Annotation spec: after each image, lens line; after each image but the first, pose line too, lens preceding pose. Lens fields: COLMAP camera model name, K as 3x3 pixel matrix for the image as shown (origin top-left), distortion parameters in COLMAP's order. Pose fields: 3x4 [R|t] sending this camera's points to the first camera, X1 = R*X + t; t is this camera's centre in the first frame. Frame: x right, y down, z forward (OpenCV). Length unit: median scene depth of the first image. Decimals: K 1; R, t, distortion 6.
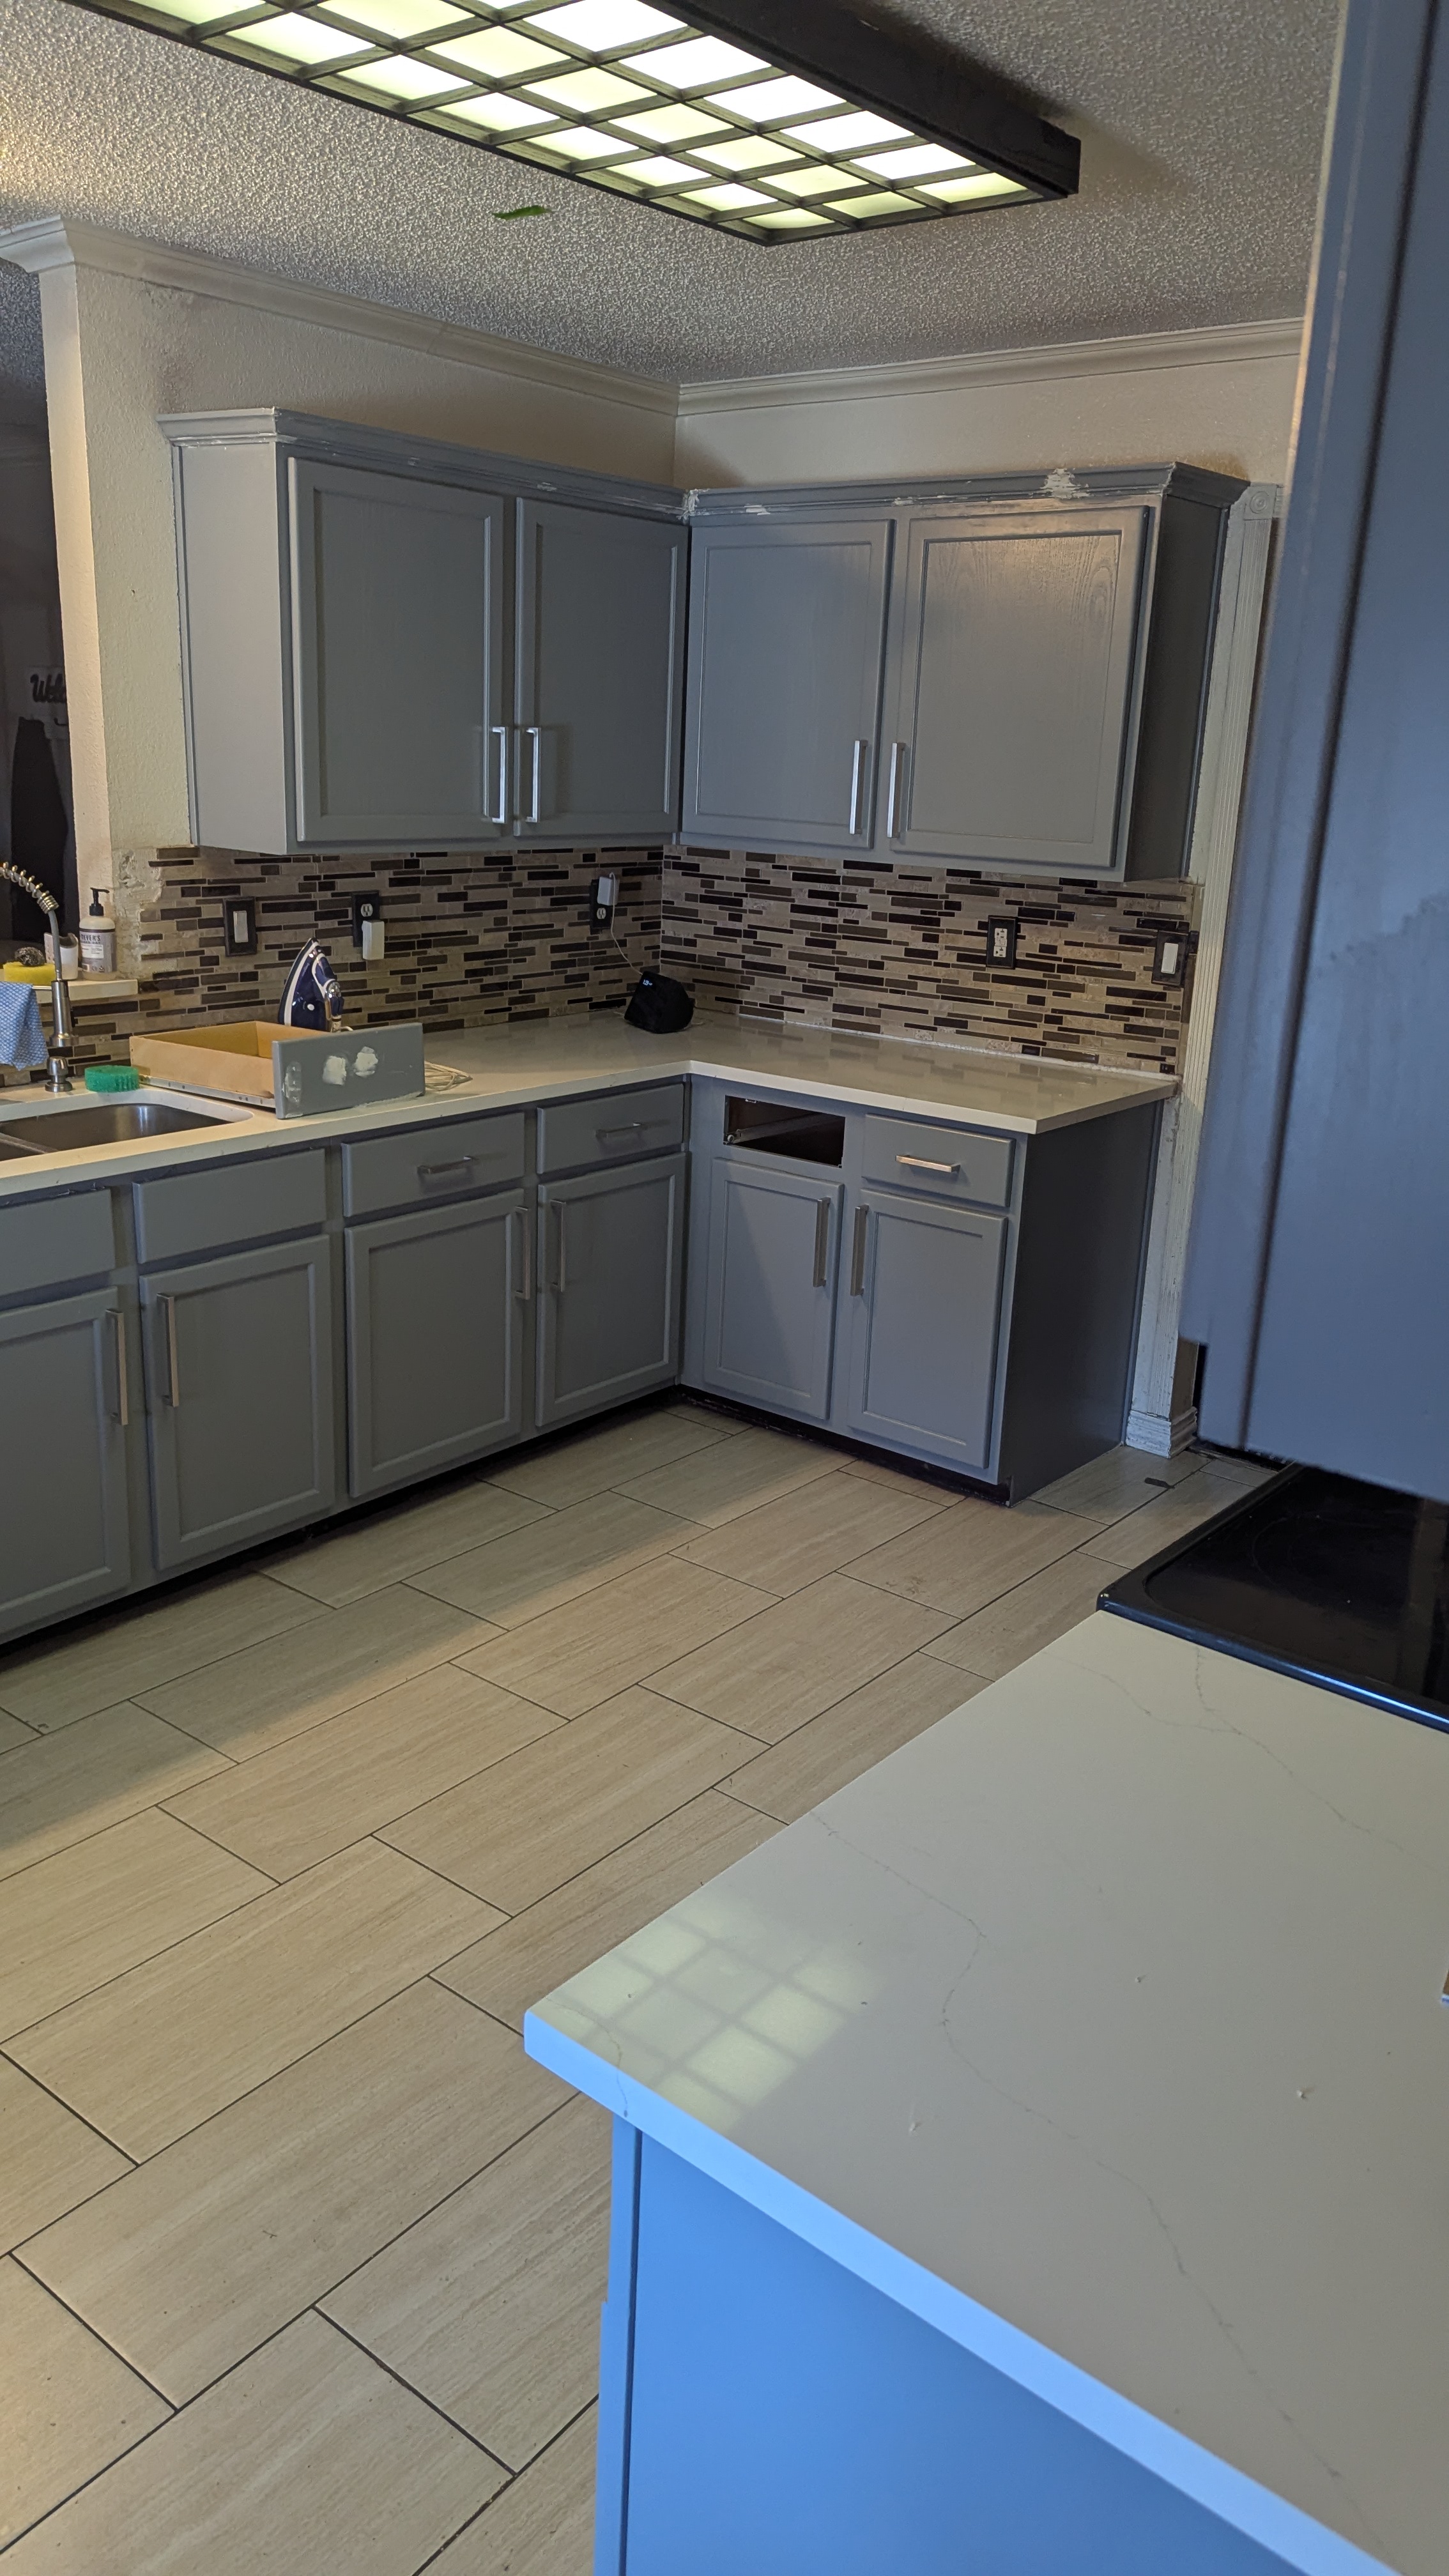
lens RADIAL K [[1823.5, 0, 720.9], [0, 1823.5, 1276.4], [0, 0, 1]] dist [0.067879, -0.078242]
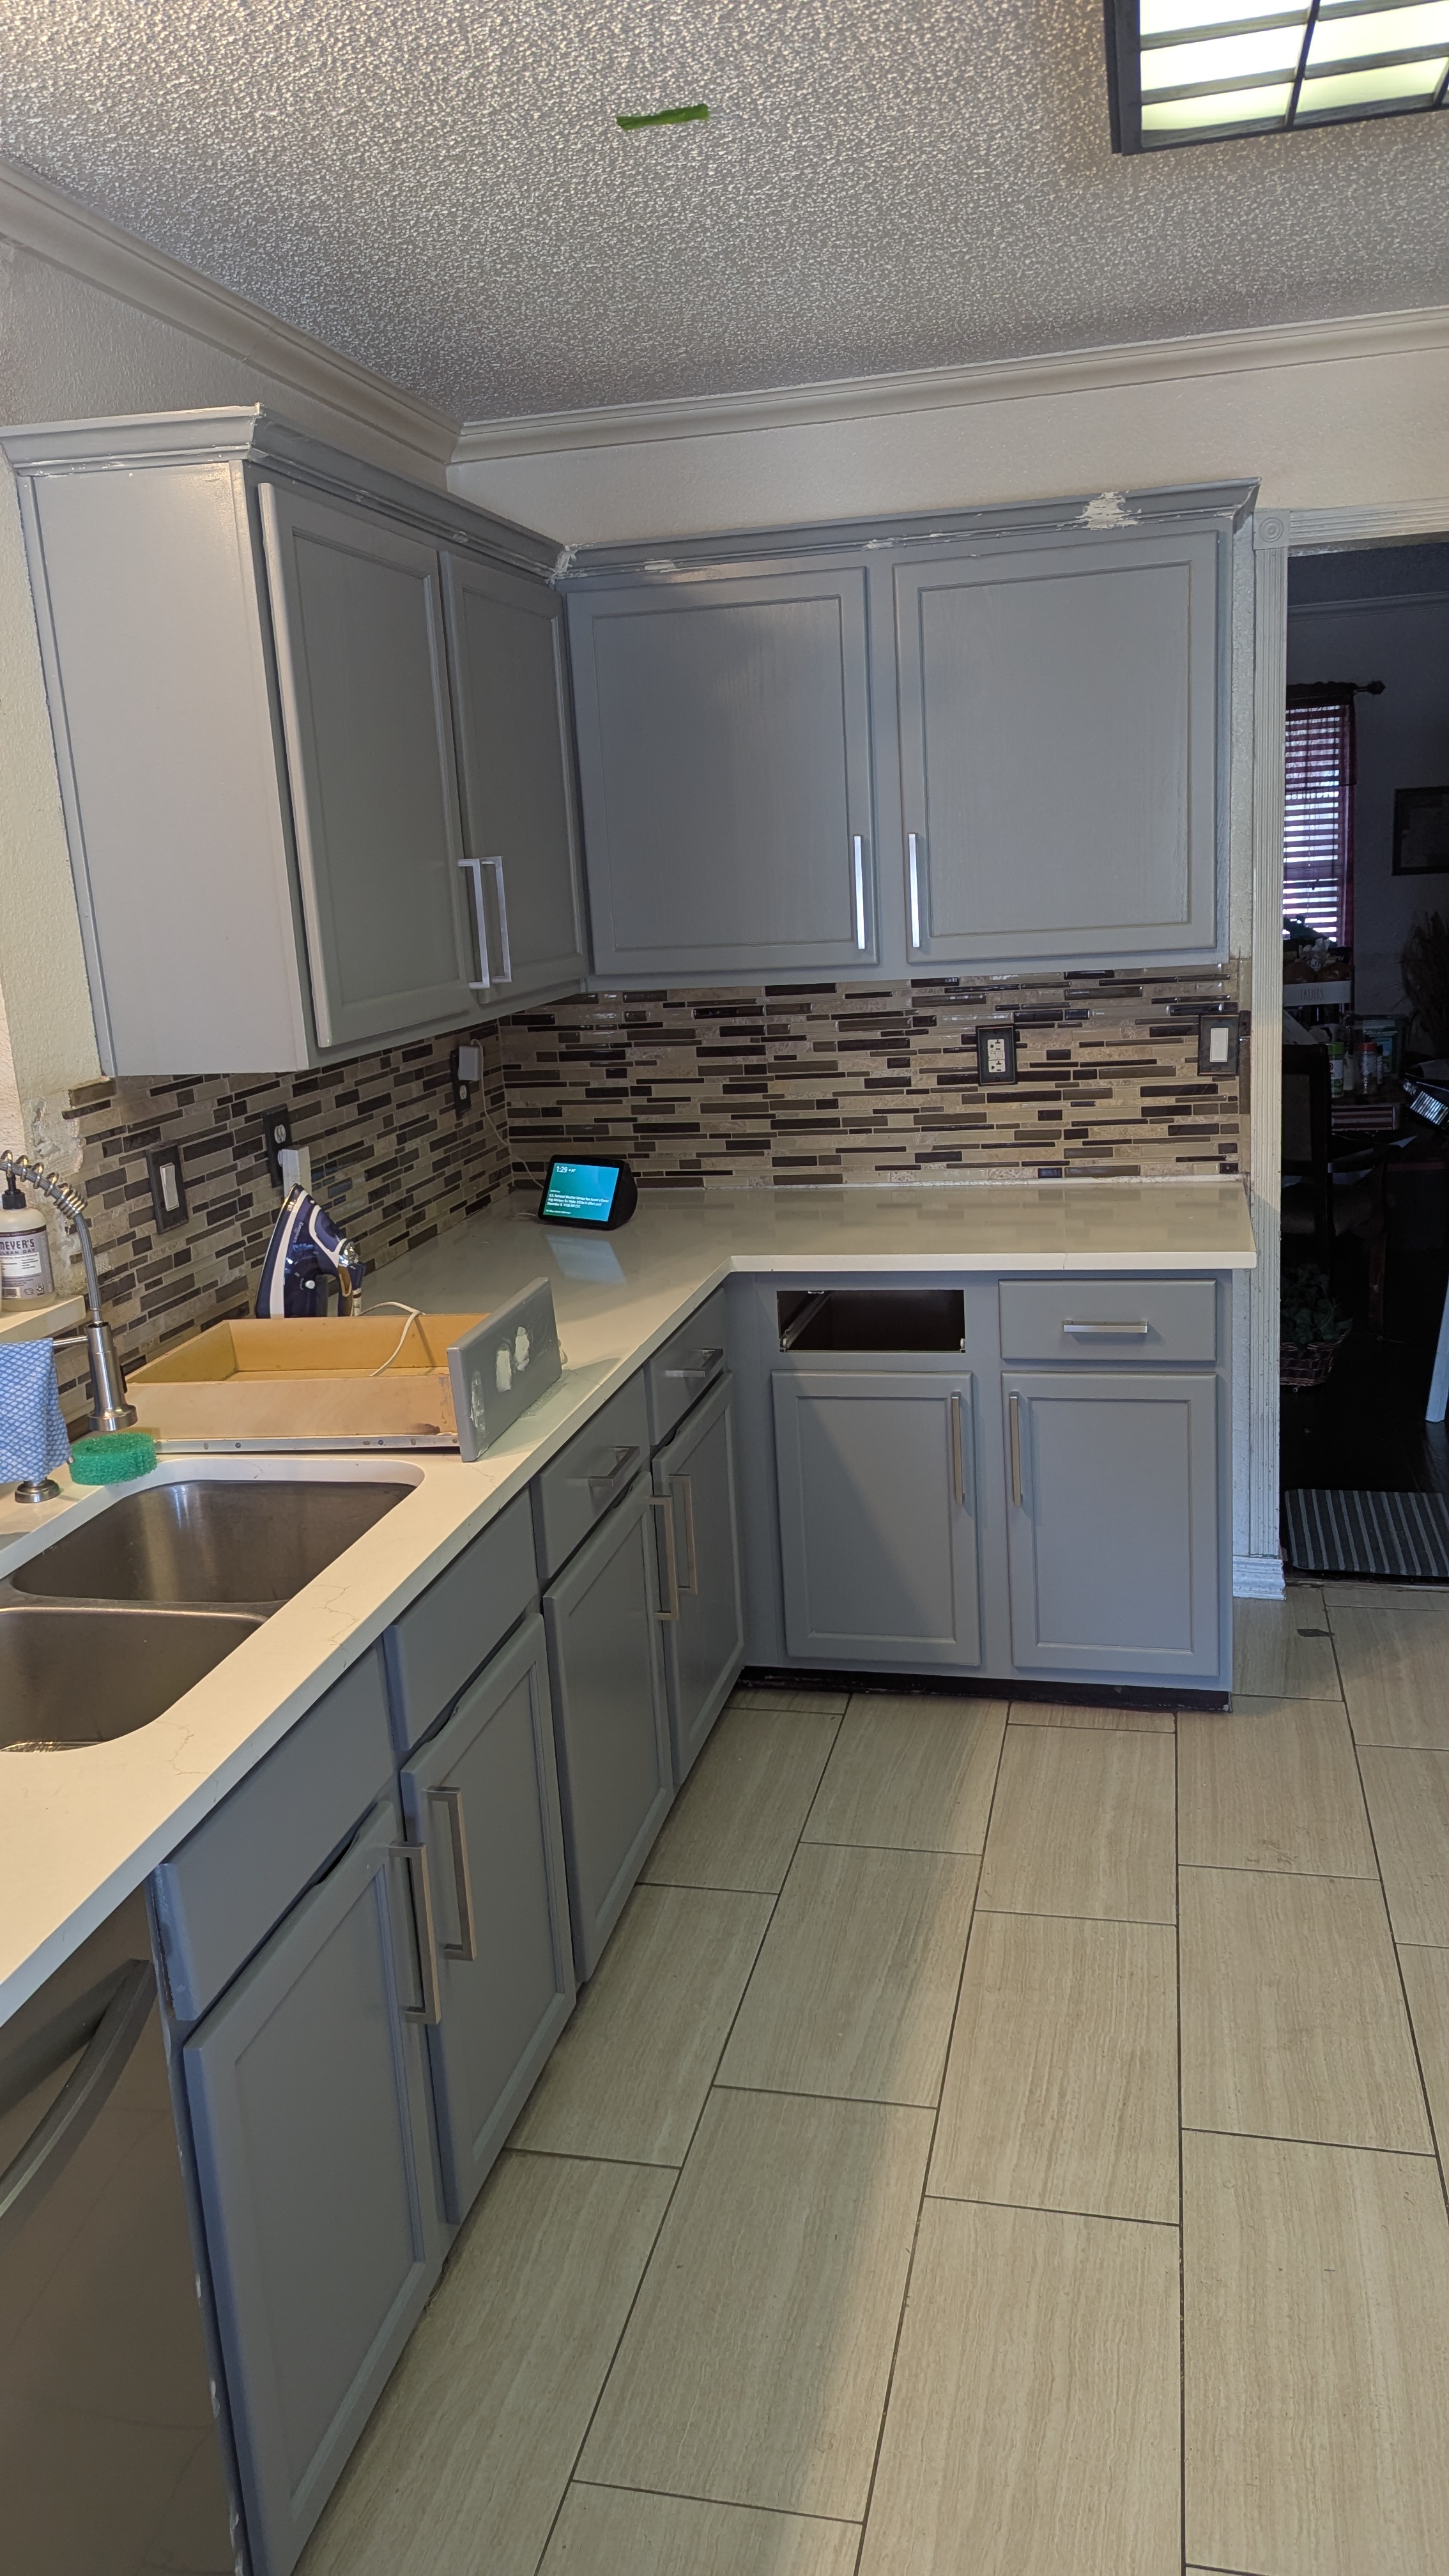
lens RADIAL K [[1823.5, 0, 745.5], [0, 1823.5, 1286.1], [0, 0, 1]] dist [0.067879, -0.078242]
pose [[0.896516, -0.189222, 0.400567, -0.321696], [0.211692, 0.977261, -0.012149, -0.094826], [-0.389160, 0.095689, 0.916187, 0.285266]]
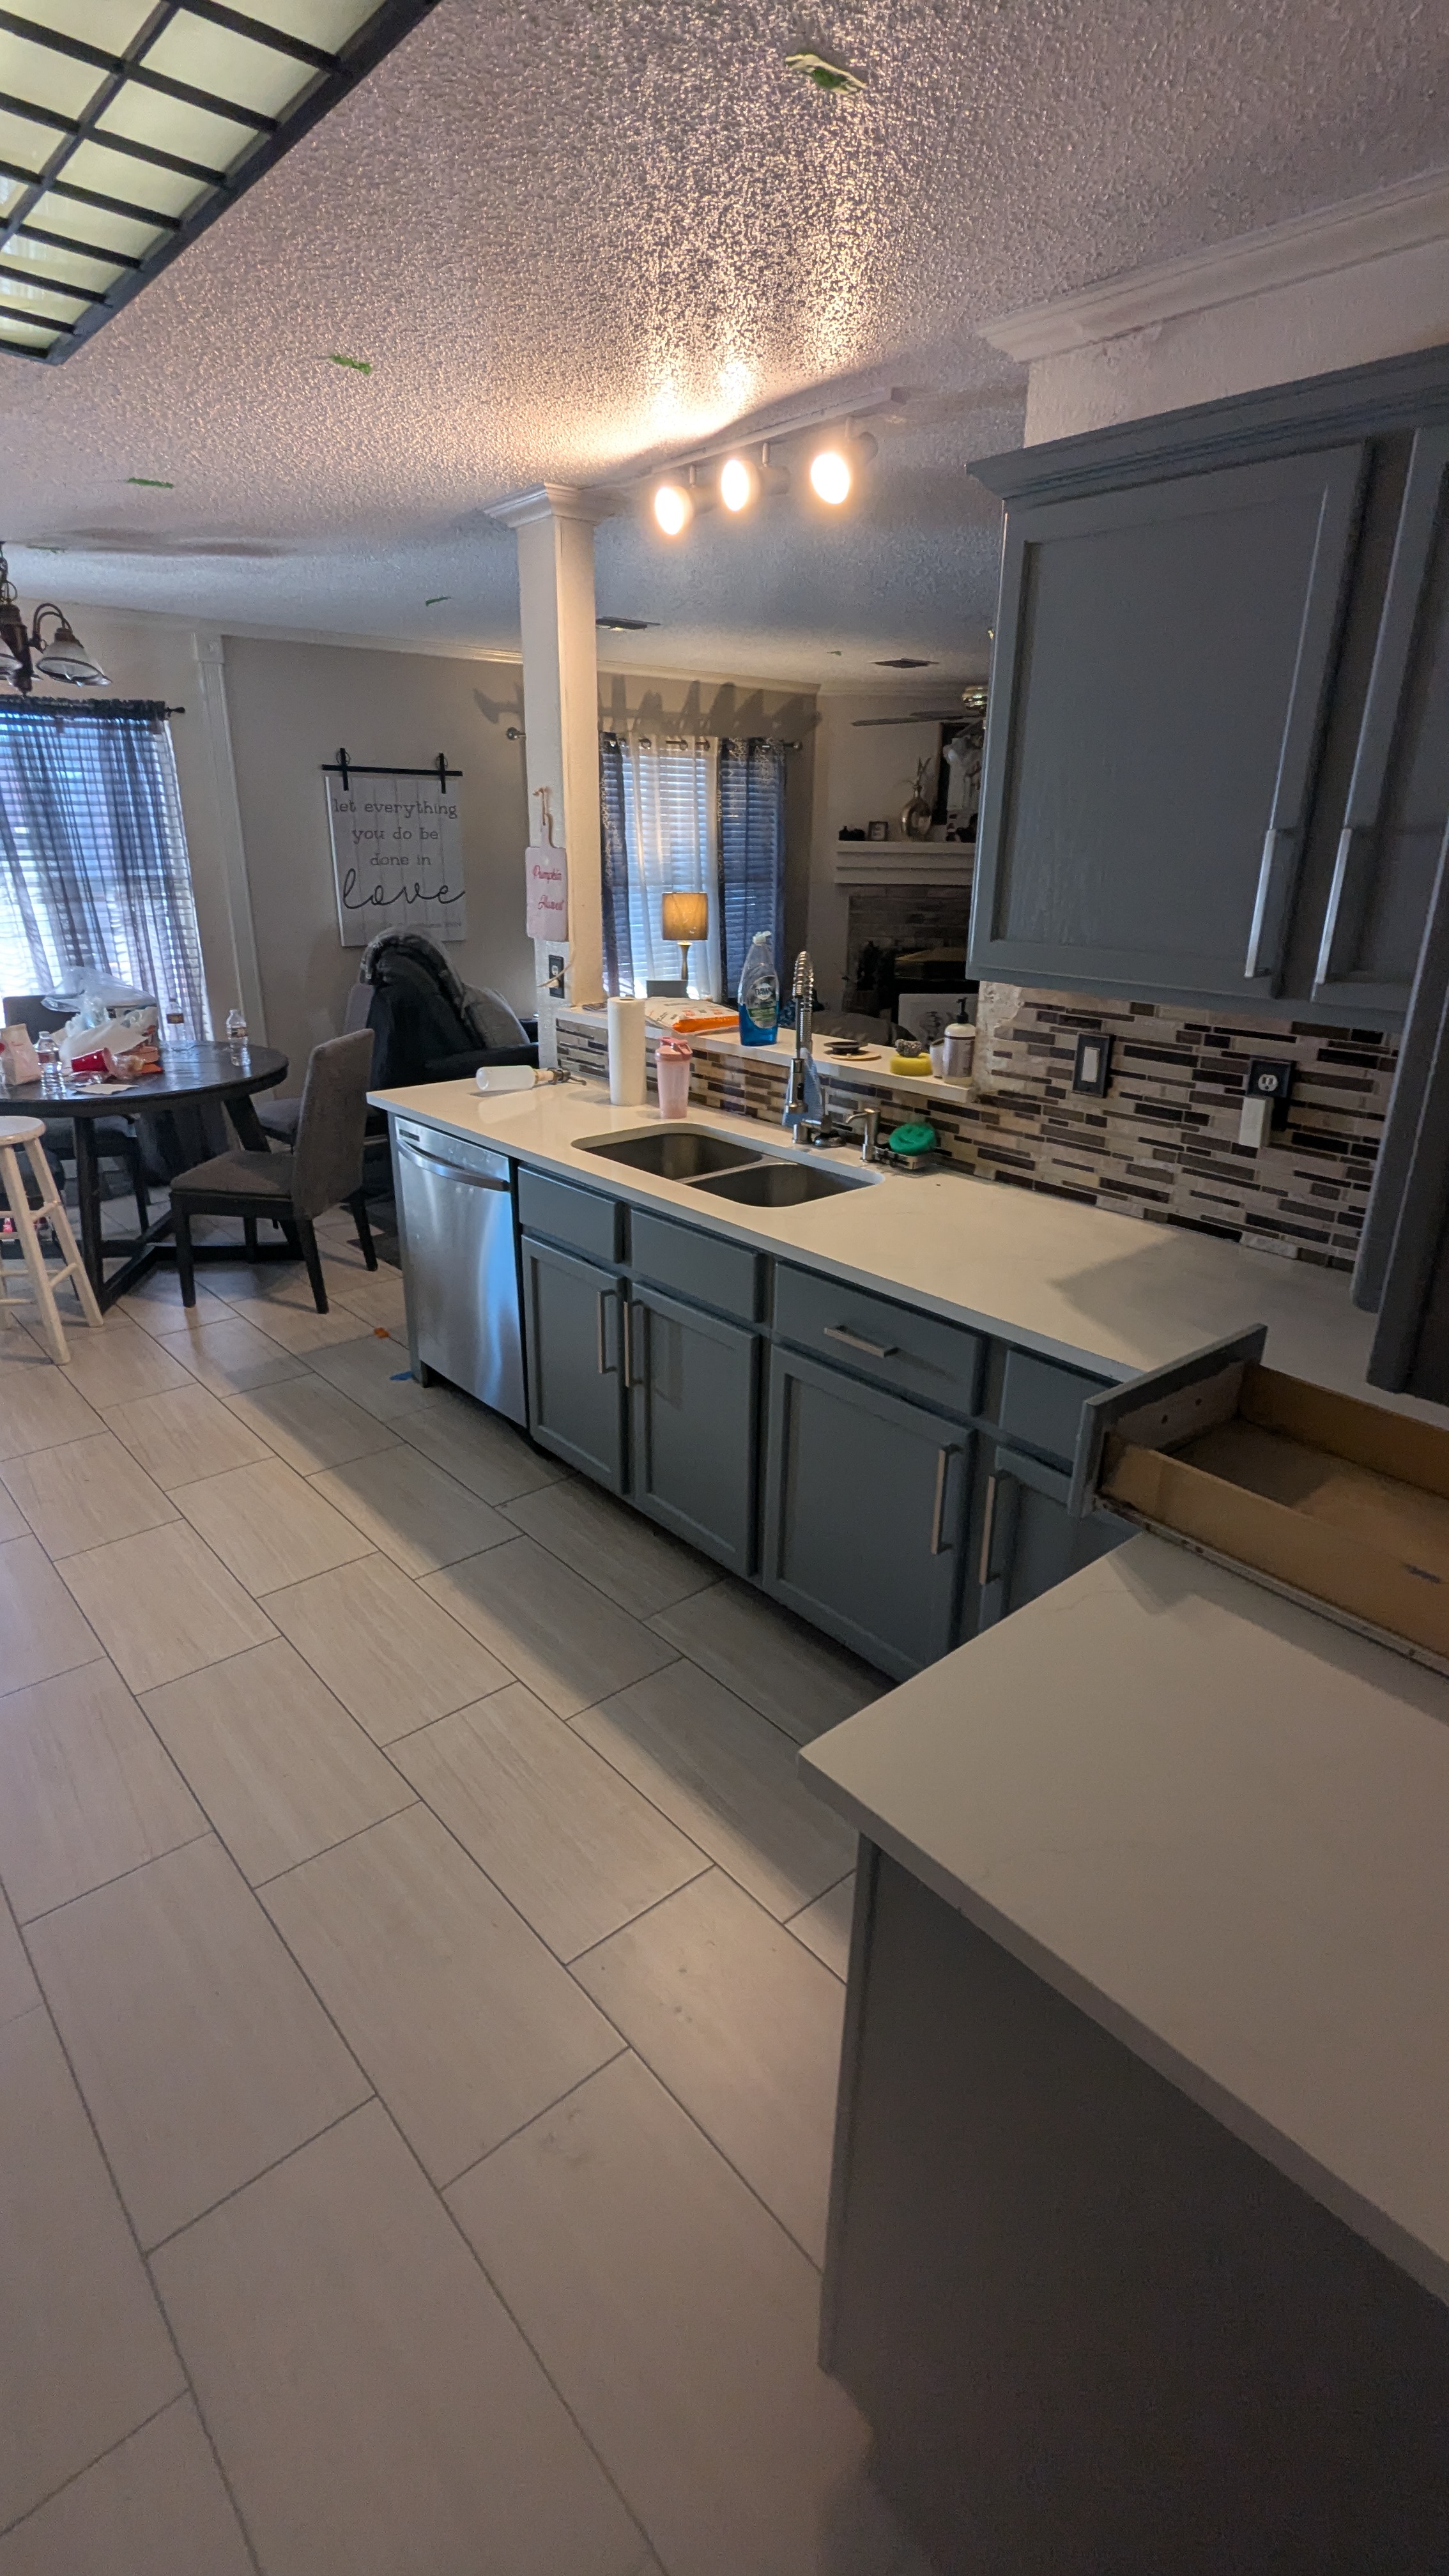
lens RADIAL K [[1207.0, 0, 721.9], [0, 1207.0, 1301.3], [0, 0, 1]] dist [0.000747, -0.006347]
pose [[-0.185882, 0.324288, -0.927516, 0.339226], [-0.292160, 0.883031, 0.367286, -0.234218], [0.938131, 0.339255, -0.069396, 0.840640]]
